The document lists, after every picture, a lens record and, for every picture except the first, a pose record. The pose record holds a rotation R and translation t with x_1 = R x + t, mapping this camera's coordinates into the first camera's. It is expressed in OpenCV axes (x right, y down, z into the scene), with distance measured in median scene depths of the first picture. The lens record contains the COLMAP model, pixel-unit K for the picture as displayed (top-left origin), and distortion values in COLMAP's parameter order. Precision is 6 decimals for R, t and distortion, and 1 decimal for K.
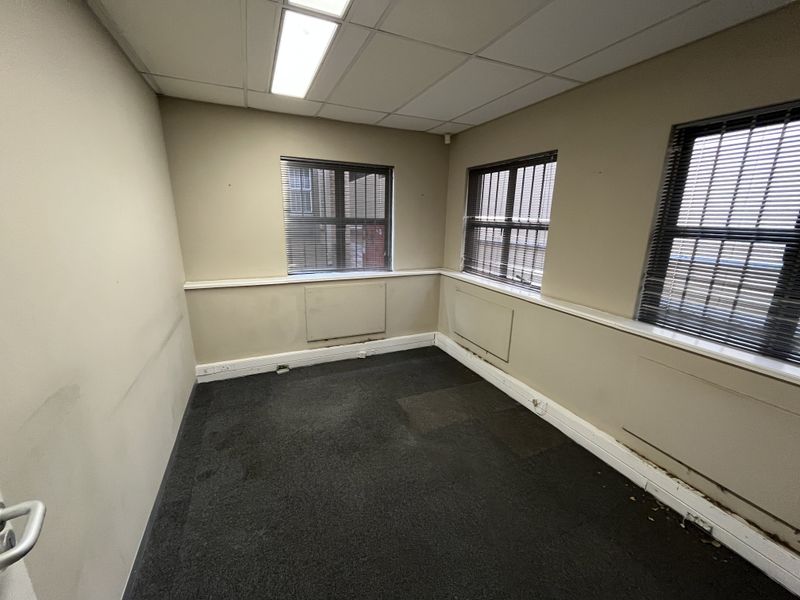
lens RADIAL K [[321.5, 0, 399.8], [0, 321.5, 297.0], [0, 0, 1]] dist [0.000153, 0.000061]
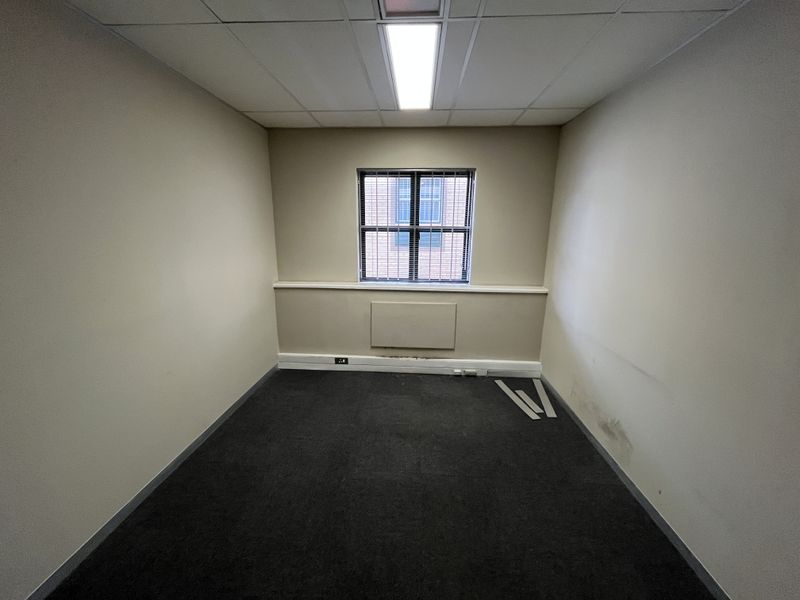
lens RADIAL K [[320.5, 0, 400.0], [0, 320.5, 300.0], [0, 0, 1]] dist [-0.000269, 0.000037]
pose [[0.882530, 0.088465, -0.461861, 0.247815], [-0.095375, 0.995406, 0.008417, -0.027561], [0.460484, 0.036622, 0.886912, 0.134468]]
